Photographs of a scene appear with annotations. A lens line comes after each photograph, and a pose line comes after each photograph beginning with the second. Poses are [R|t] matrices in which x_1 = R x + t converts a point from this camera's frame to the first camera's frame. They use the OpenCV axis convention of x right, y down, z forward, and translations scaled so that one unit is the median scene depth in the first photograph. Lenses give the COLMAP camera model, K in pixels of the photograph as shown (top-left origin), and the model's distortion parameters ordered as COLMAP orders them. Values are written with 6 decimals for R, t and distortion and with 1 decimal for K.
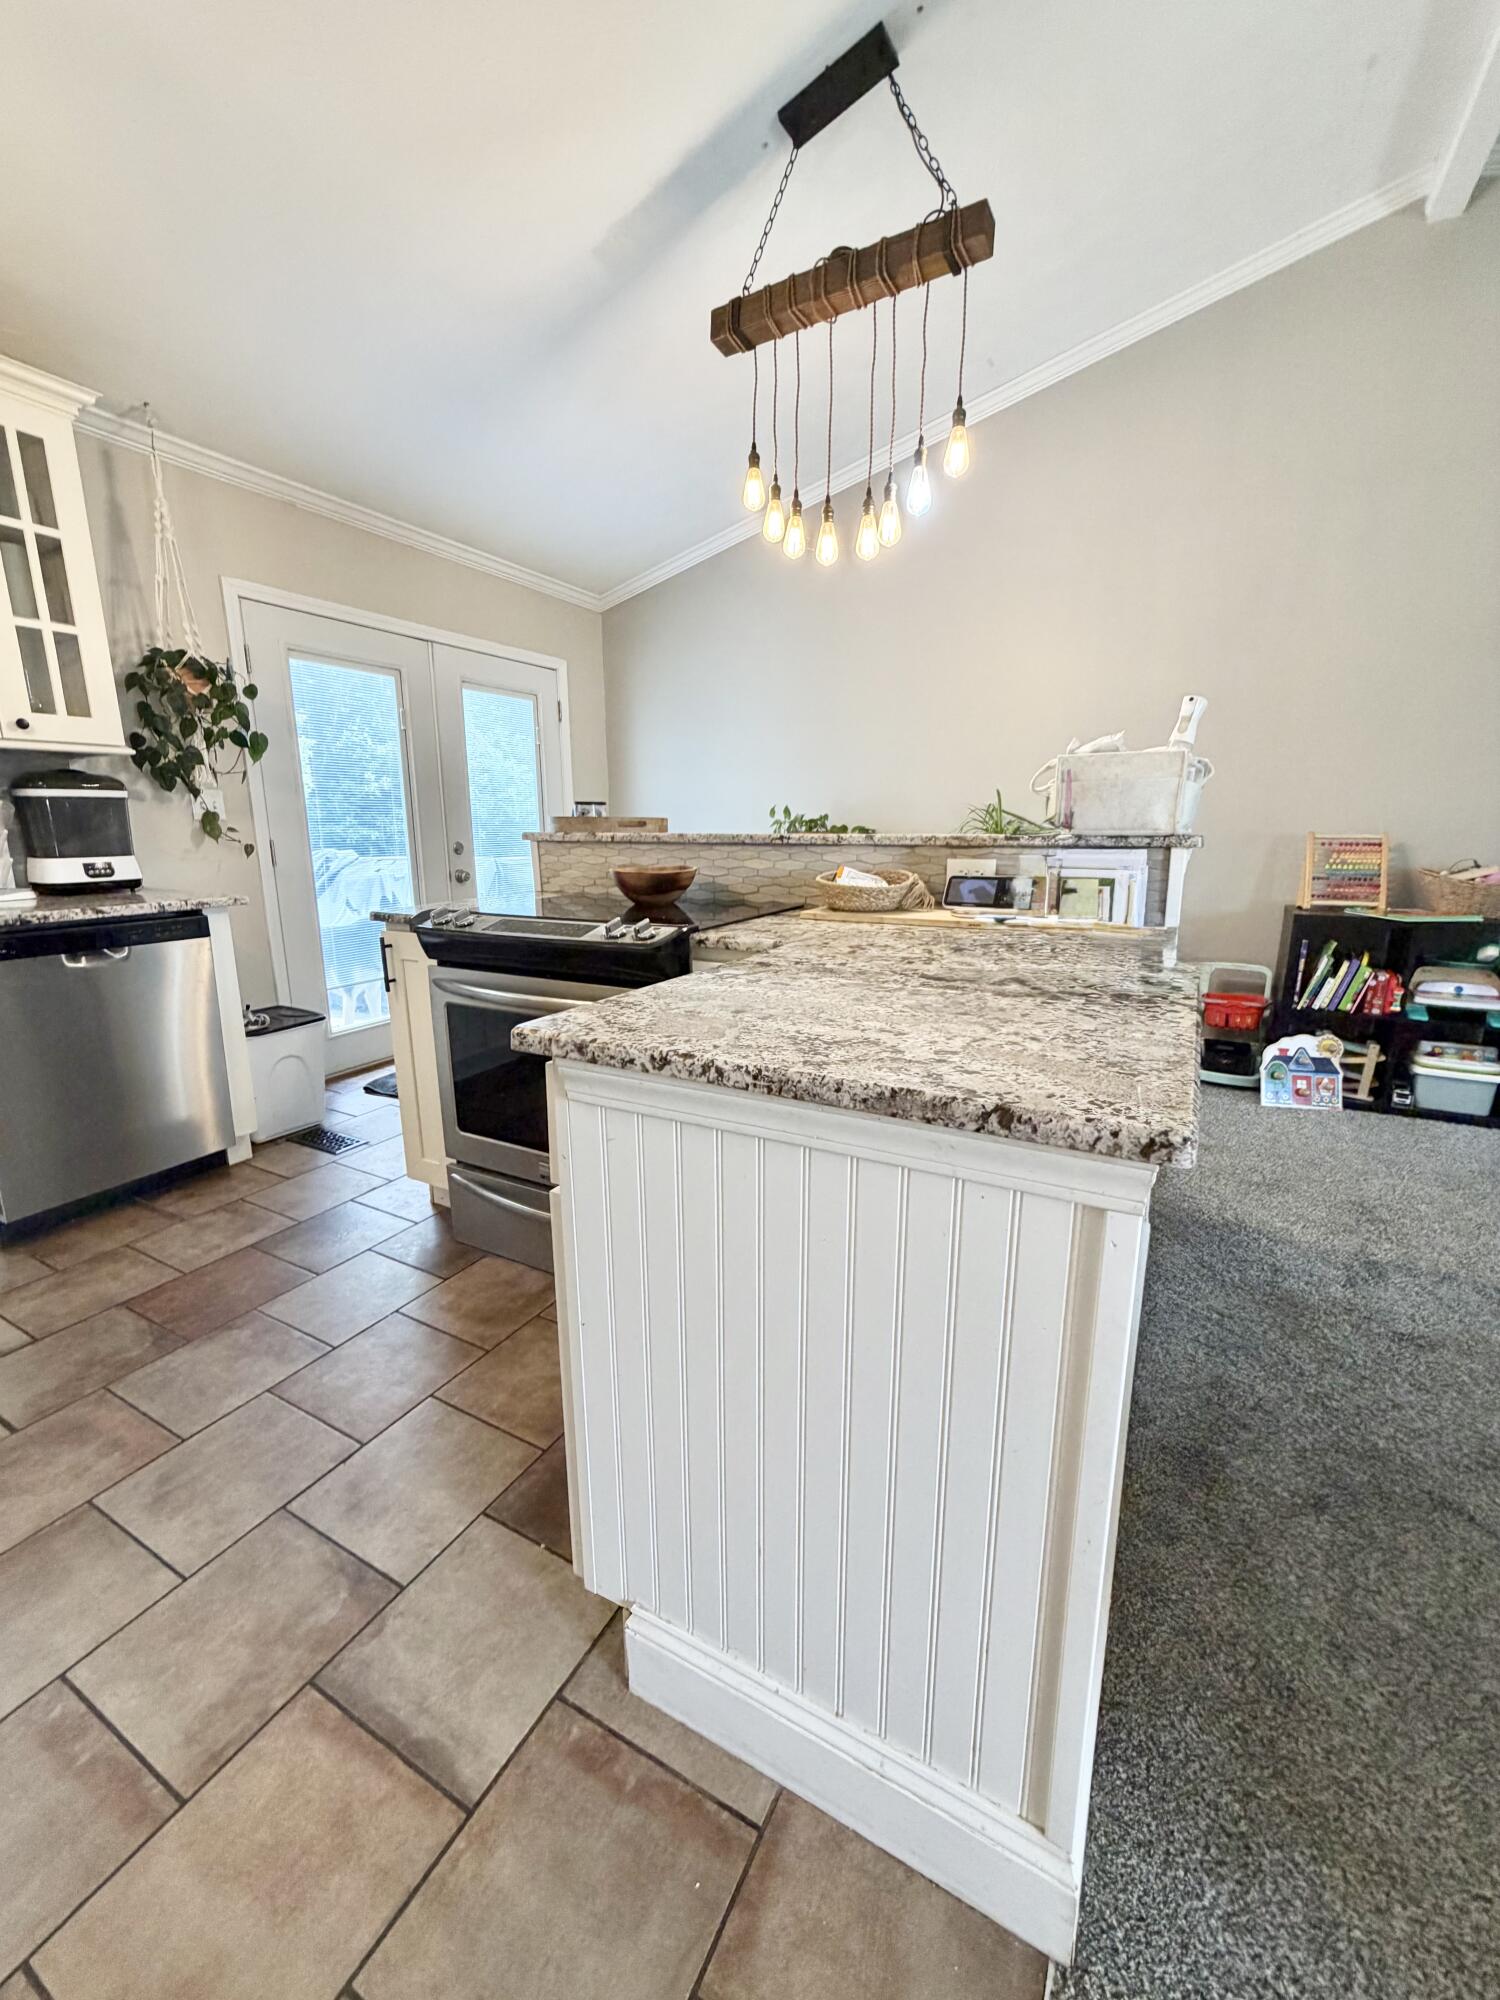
lens RADIAL K [[794.5, 0, 746.8], [0, 794.5, 993.8], [0, 0, 1]] dist [-0.002561, 0.000898]
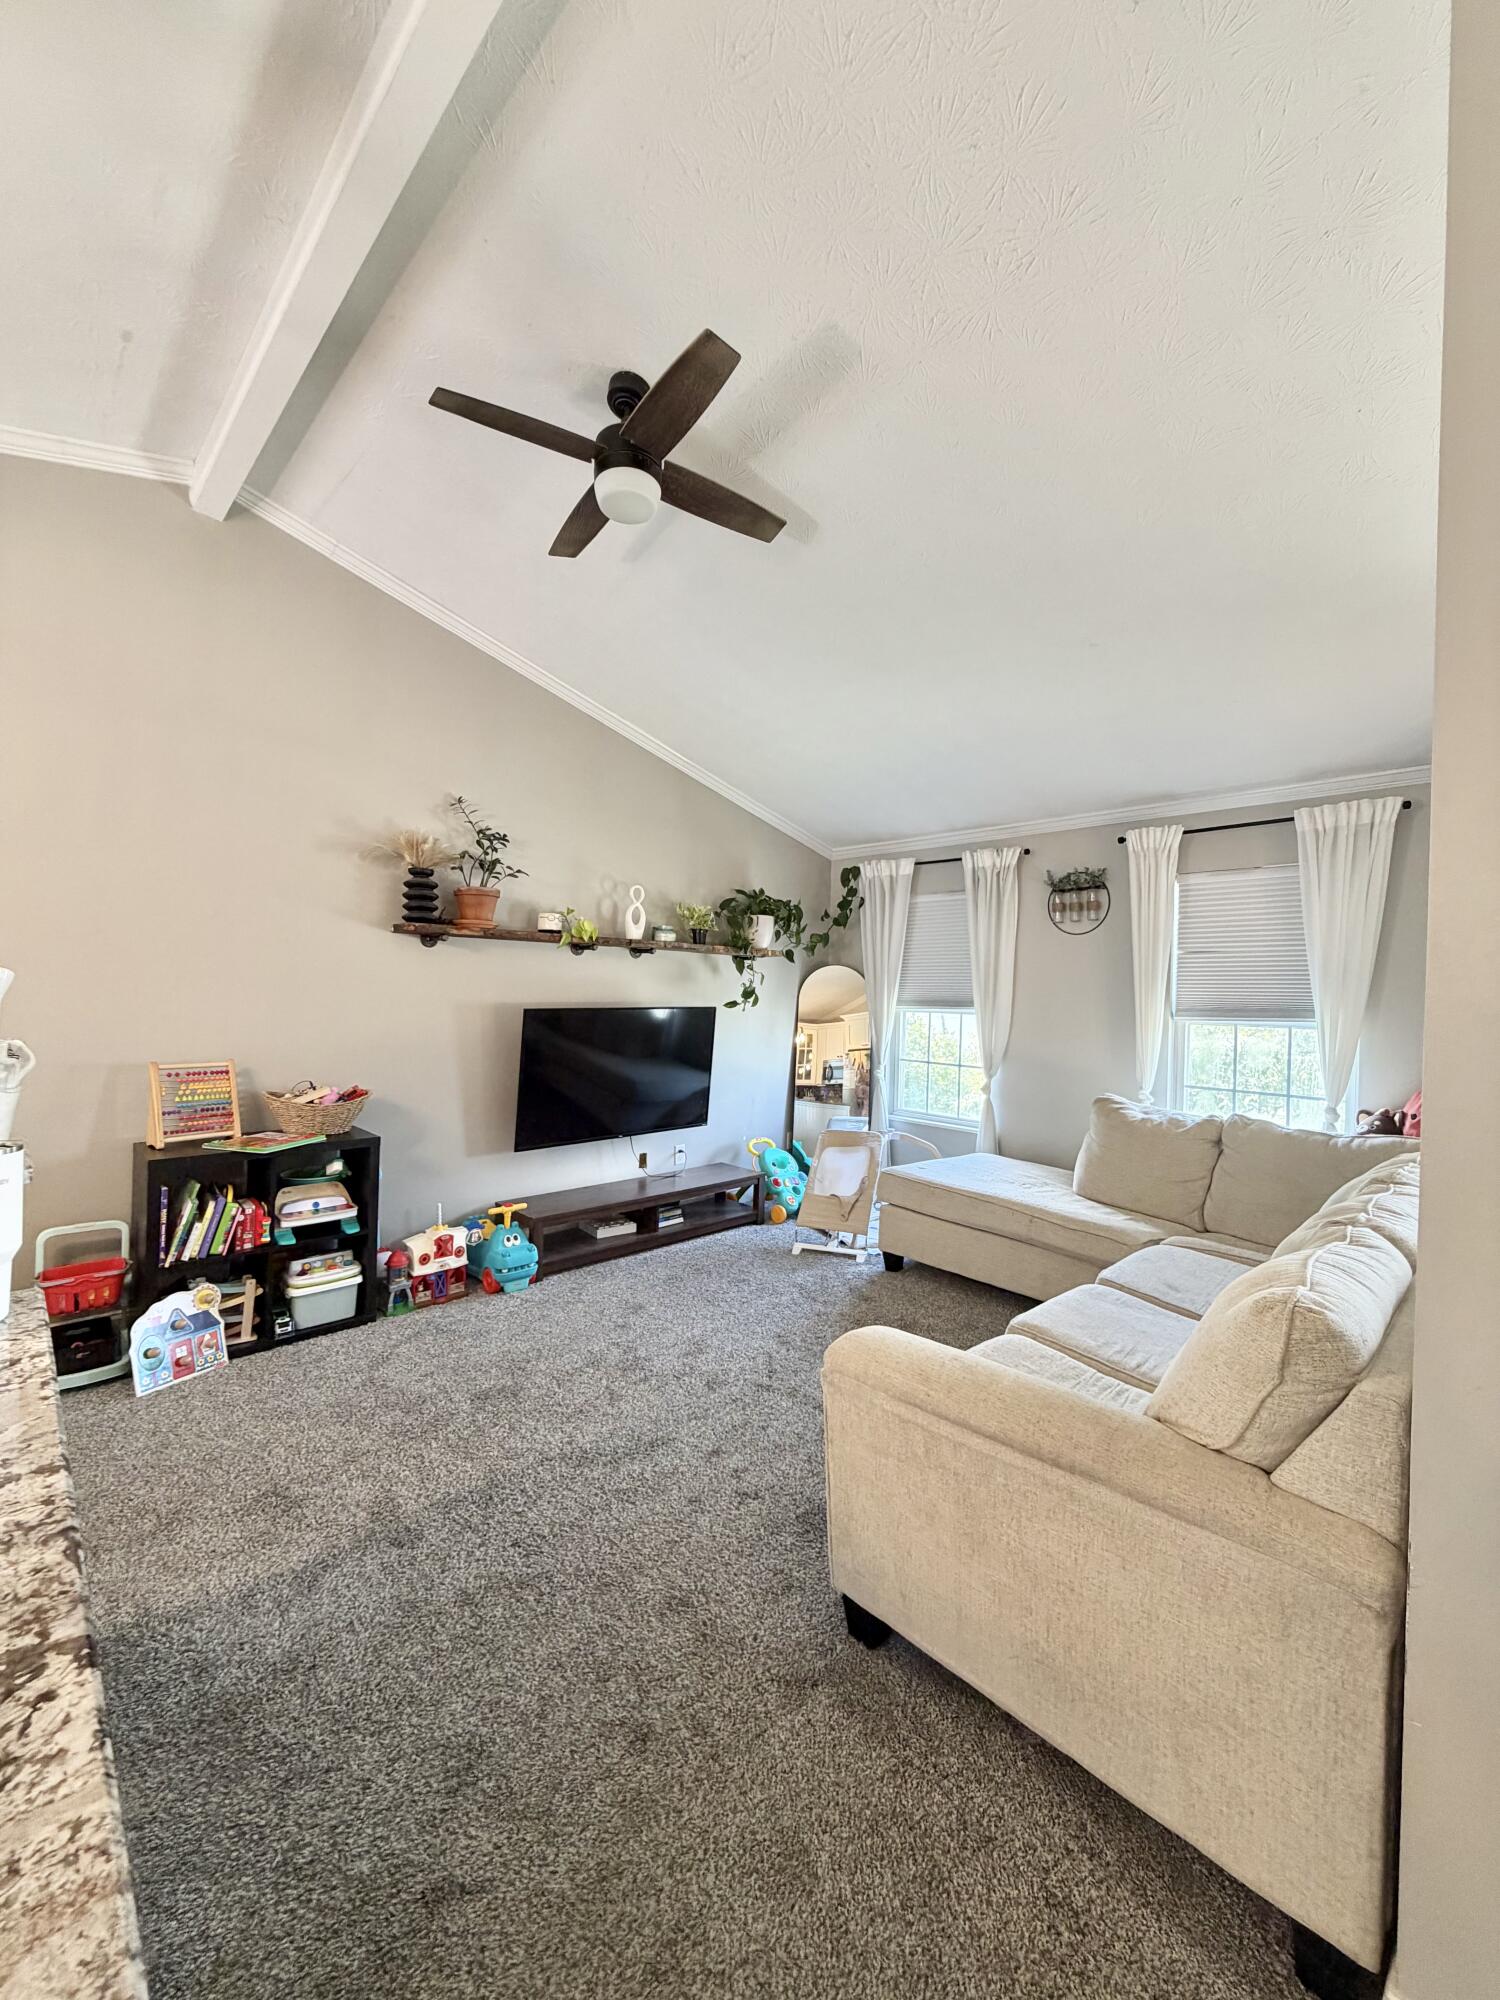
lens RADIAL K [[794.5, 0, 746.5], [0, 794.5, 993.4], [0, 0, 1]] dist [-0.002561, 0.000898]
pose [[0.297215, 0.010102, 0.954757, 0.048295], [0.178959, 0.981634, -0.066096, -0.104516], [-0.937890, 0.190507, 0.289948, 0.091568]]
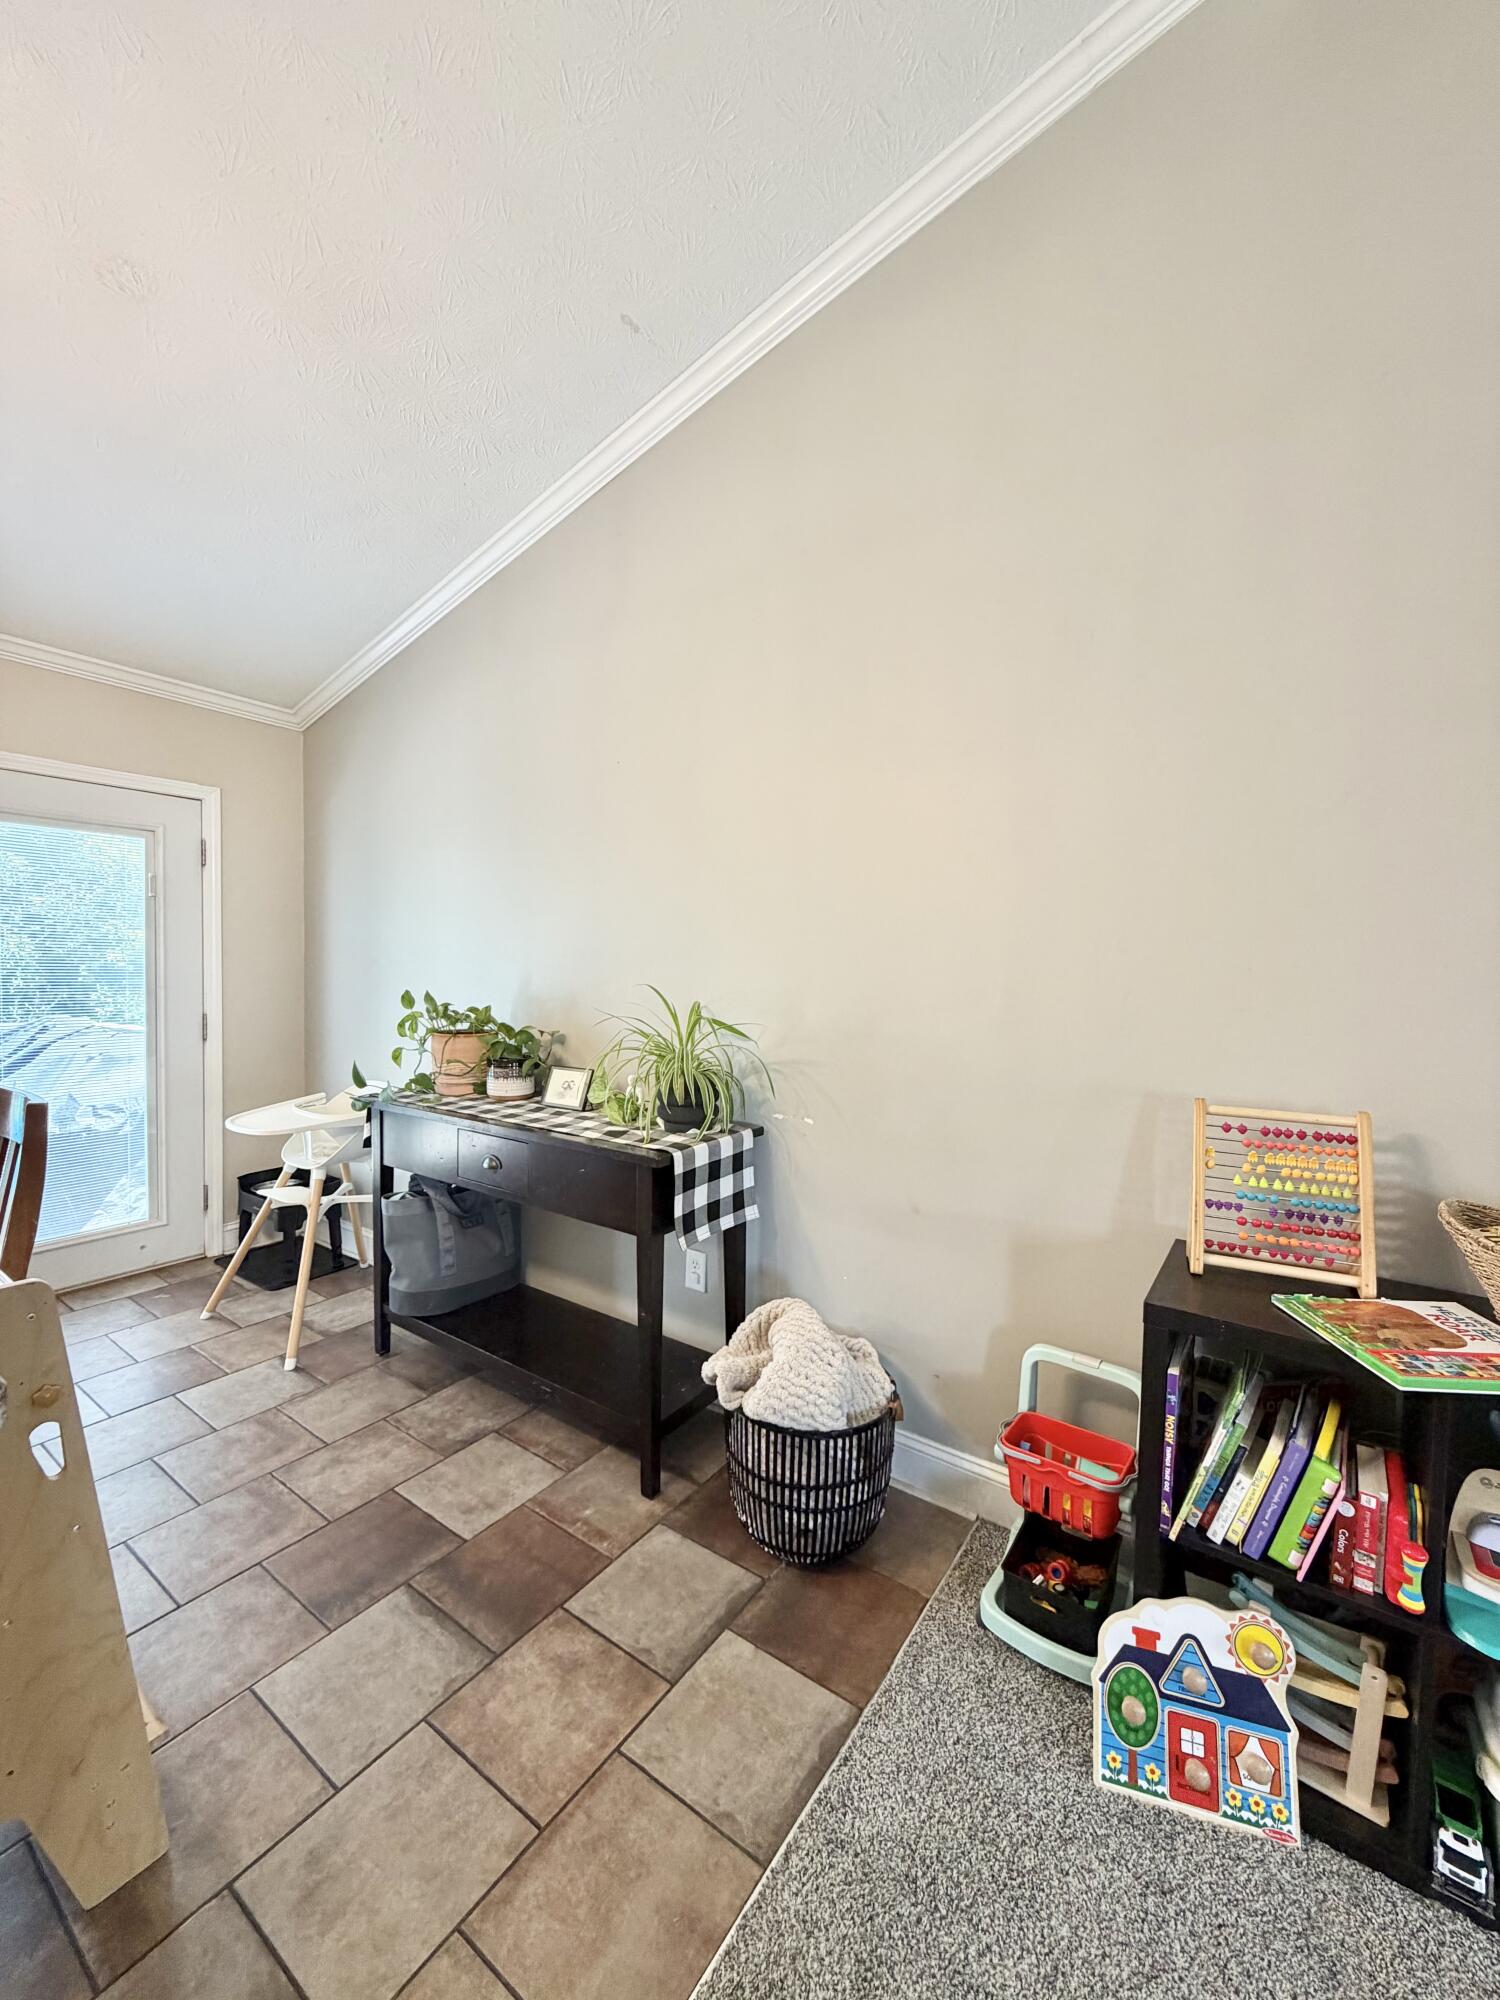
lens RADIAL K [[794.5, 0, 750.8], [0, 794.5, 994.7], [0, 0, 1]] dist [-0.002561, 0.000898]
pose [[0.994287, 0.020810, -0.104687, 0.516716], [-0.038477, 0.984746, -0.169693, -0.181700], [0.099559, 0.172751, 0.979921, 0.526740]]
